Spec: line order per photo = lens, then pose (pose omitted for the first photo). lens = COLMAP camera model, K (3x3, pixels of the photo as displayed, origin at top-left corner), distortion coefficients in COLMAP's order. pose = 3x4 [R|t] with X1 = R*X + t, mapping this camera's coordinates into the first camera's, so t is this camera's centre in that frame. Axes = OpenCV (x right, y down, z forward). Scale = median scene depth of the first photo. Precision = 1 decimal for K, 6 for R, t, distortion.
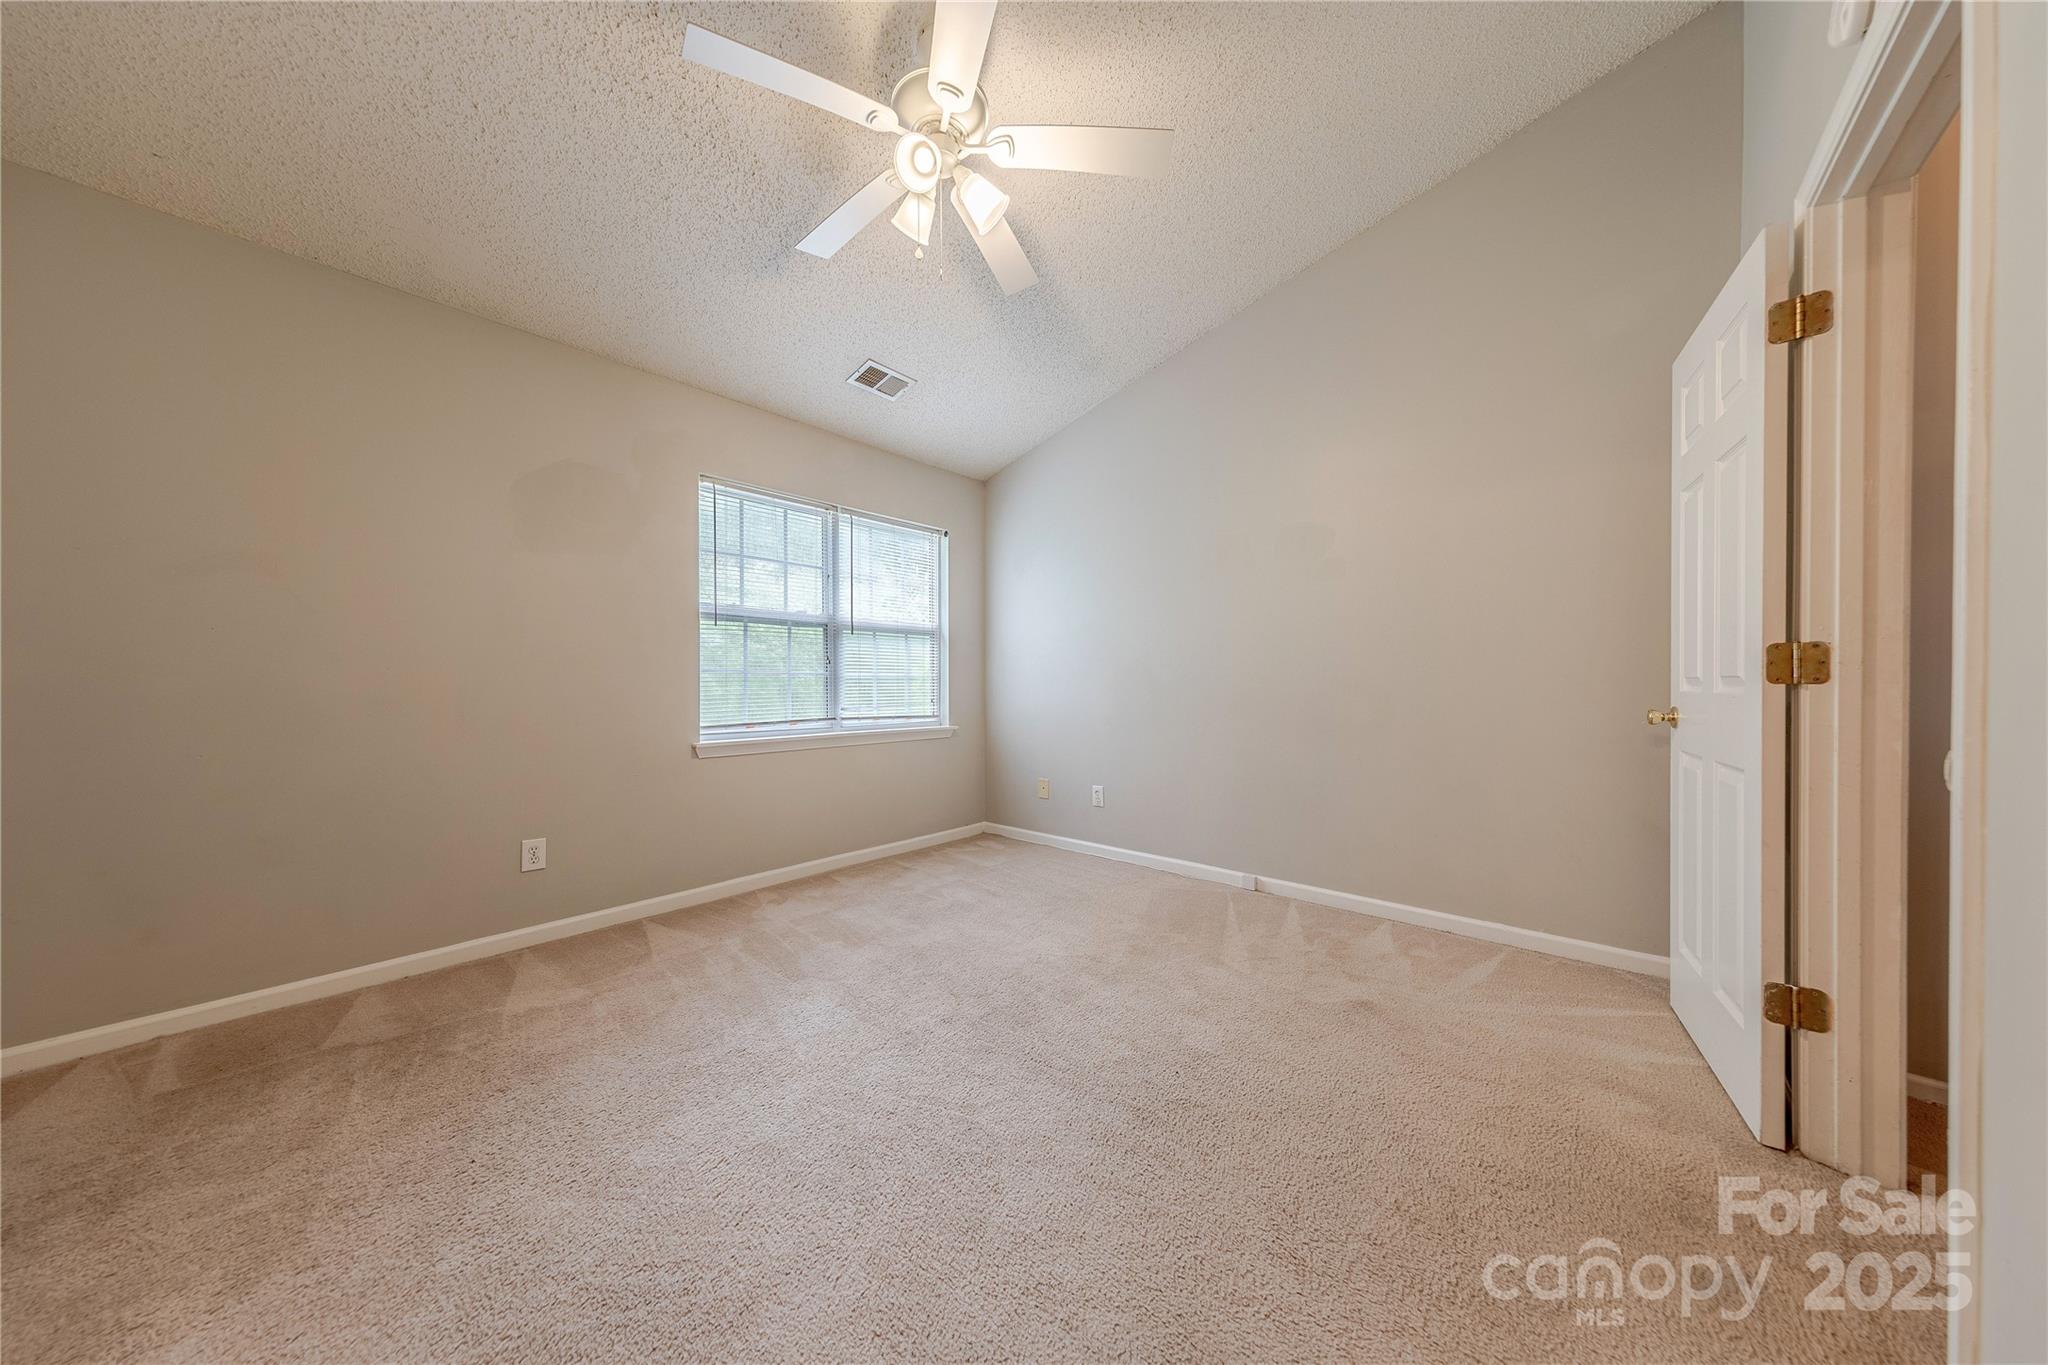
lens RADIAL K [[647.6, 0, 1035.0], [0, 647.6, 688.7], [0, 0, 1]] dist [0.001500, 0.000062]
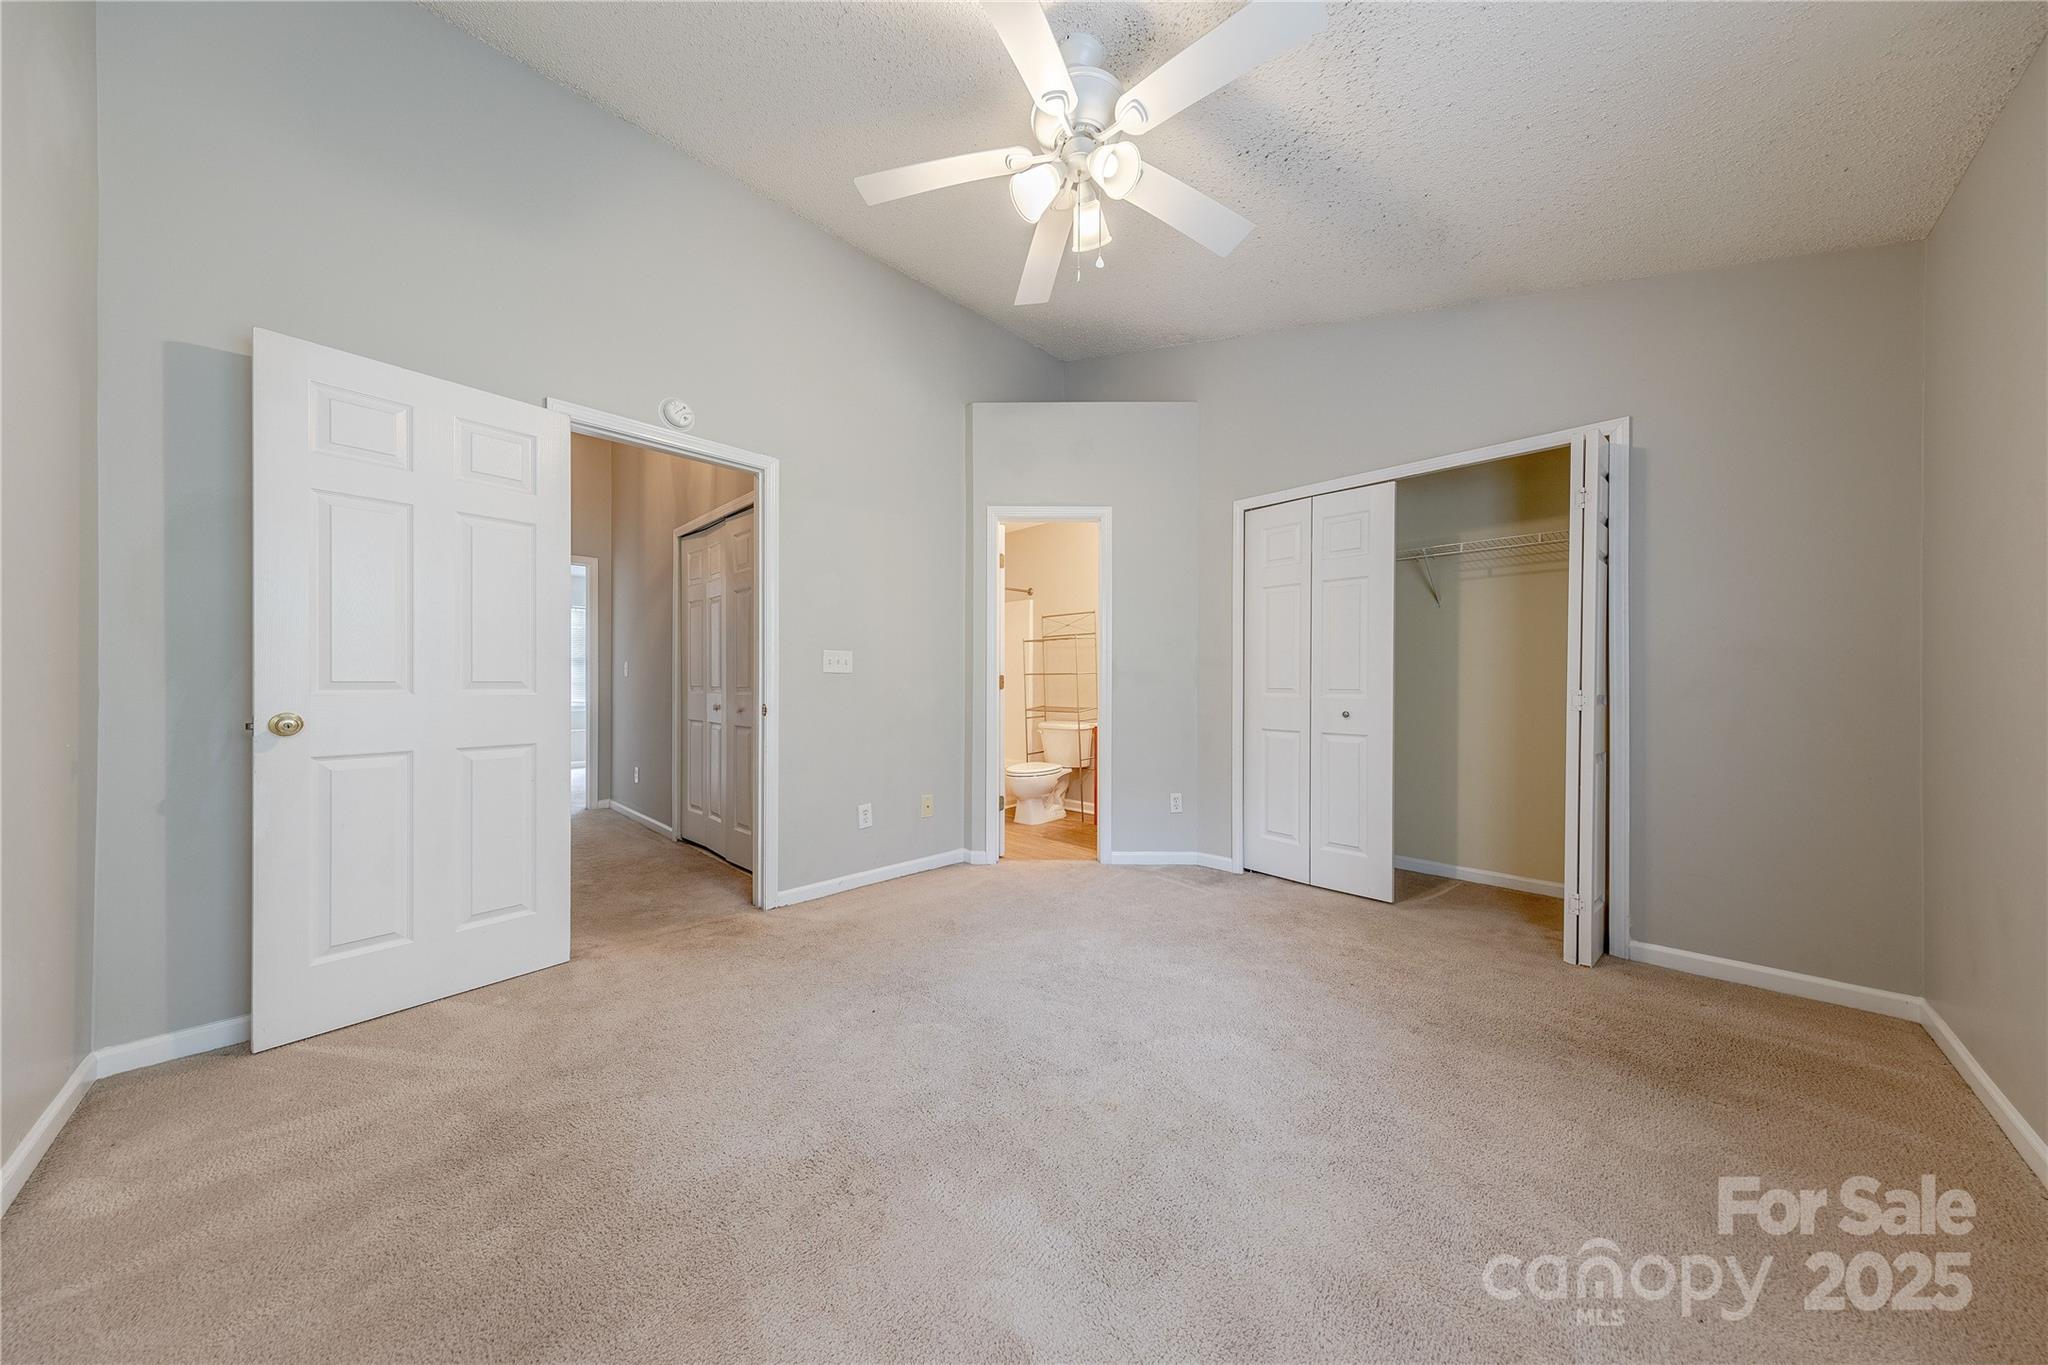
lens RADIAL K [[638.7, 0, 1021.1], [0, 638.7, 686.6], [0, 0, 1]] dist [0.000462, 0.000039]
pose [[-0.996543, -0.000693, 0.083079, -0.075299], [0.001010, 0.999790, 0.020456, -0.016702], [-0.083076, 0.020469, -0.996333, 1.114470]]
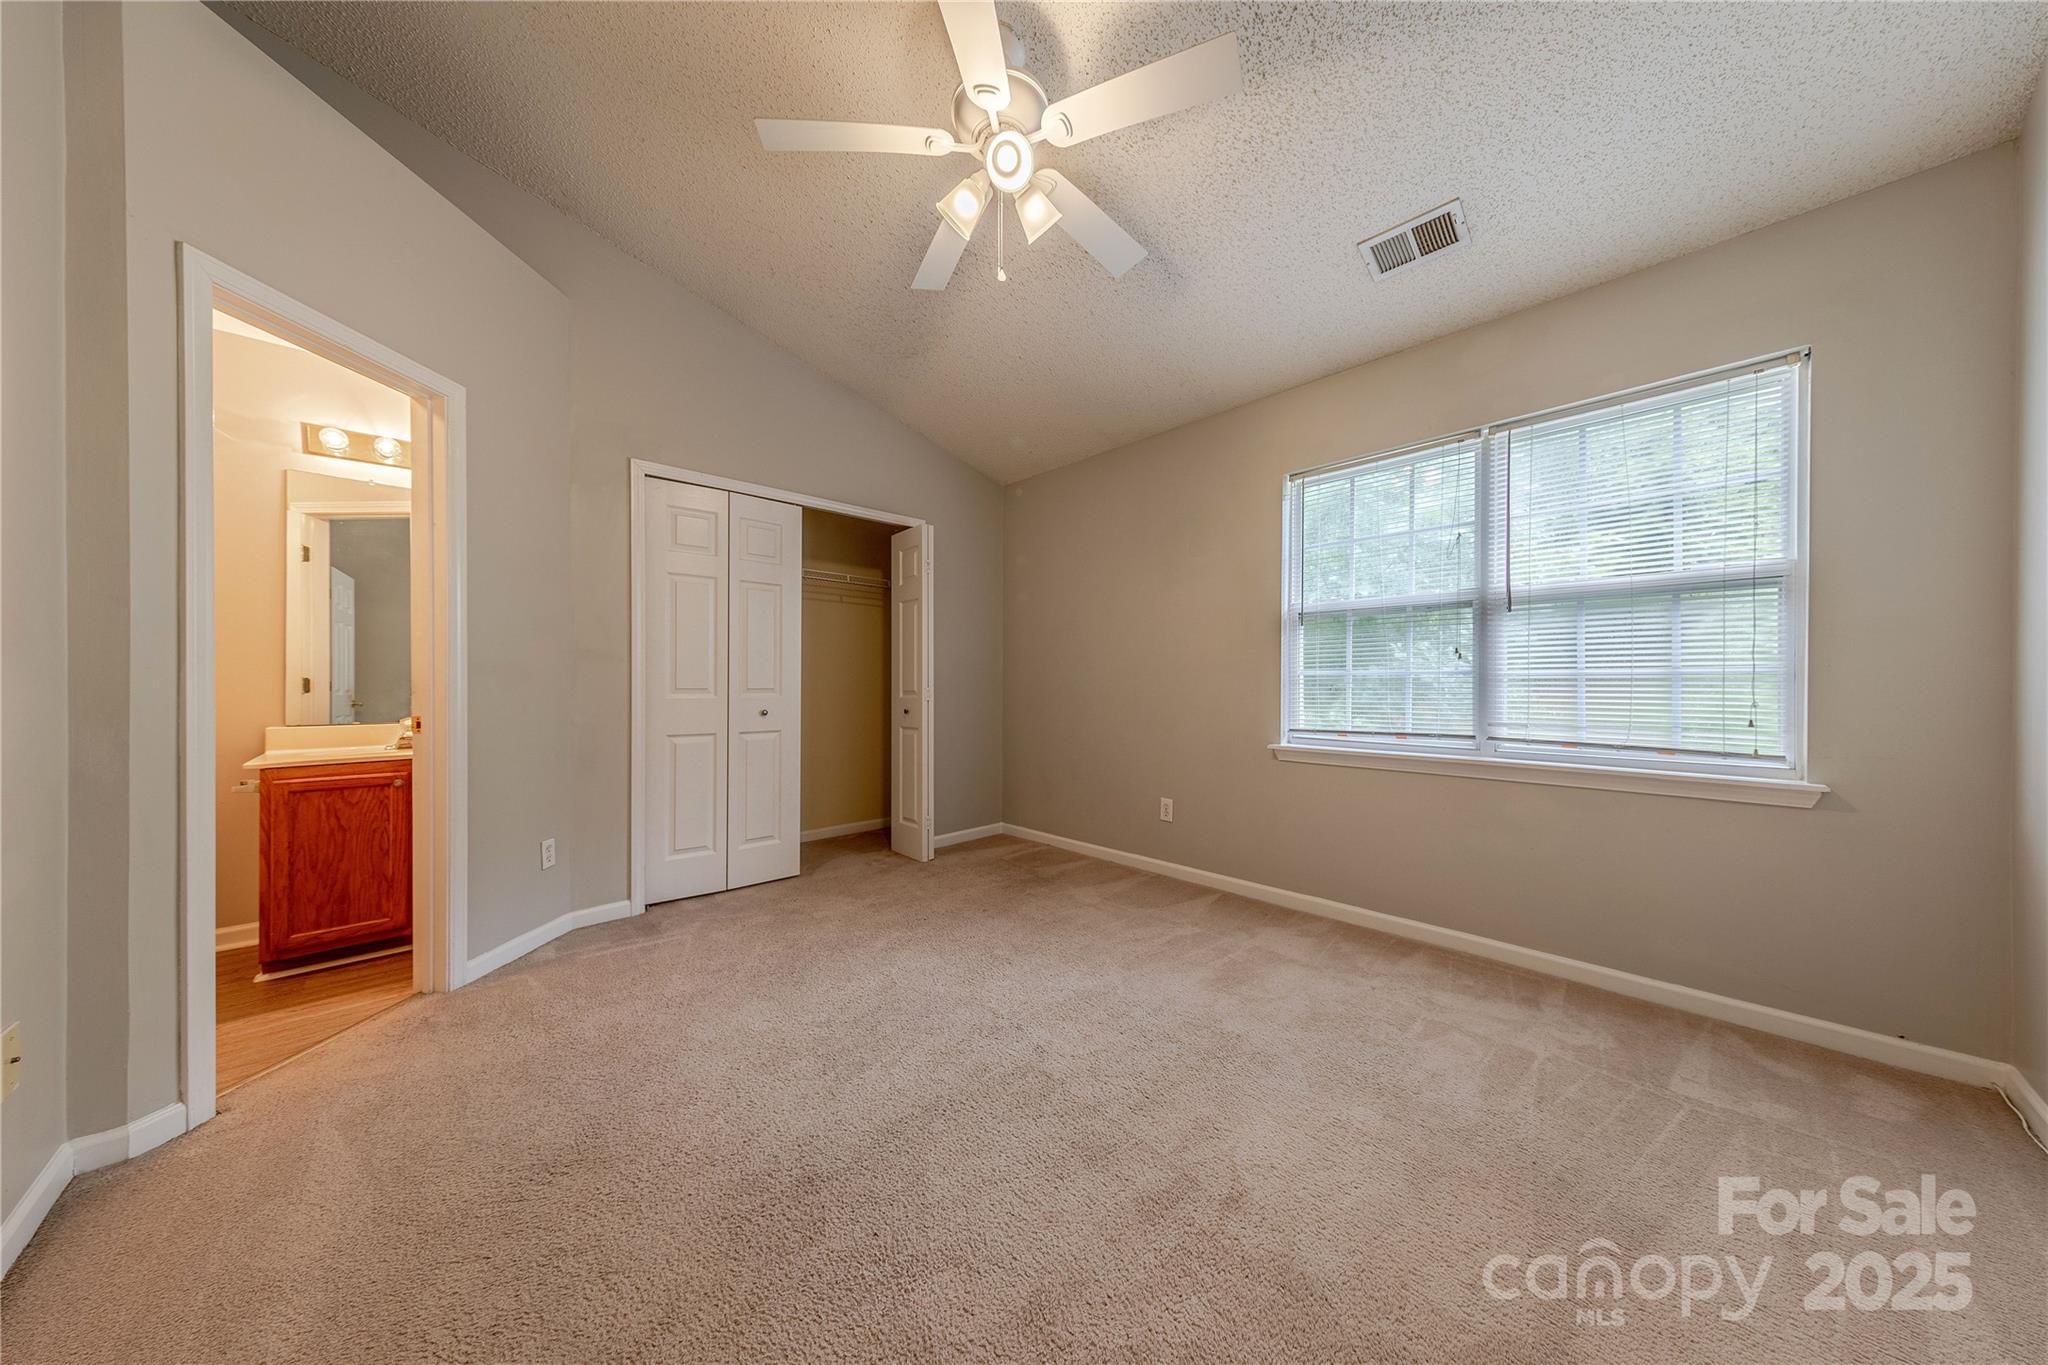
lens RADIAL K [[643.1, 0, 1009.3], [0, 643.1, 684.8], [0, 0, 1]] dist [0.000979, 0.000042]
pose [[-0.121734, 0.003897, -0.992555, 0.468681], [-0.010993, 0.999926, 0.005274, -0.008756], [0.992502, 0.011554, -0.121683, 0.636668]]
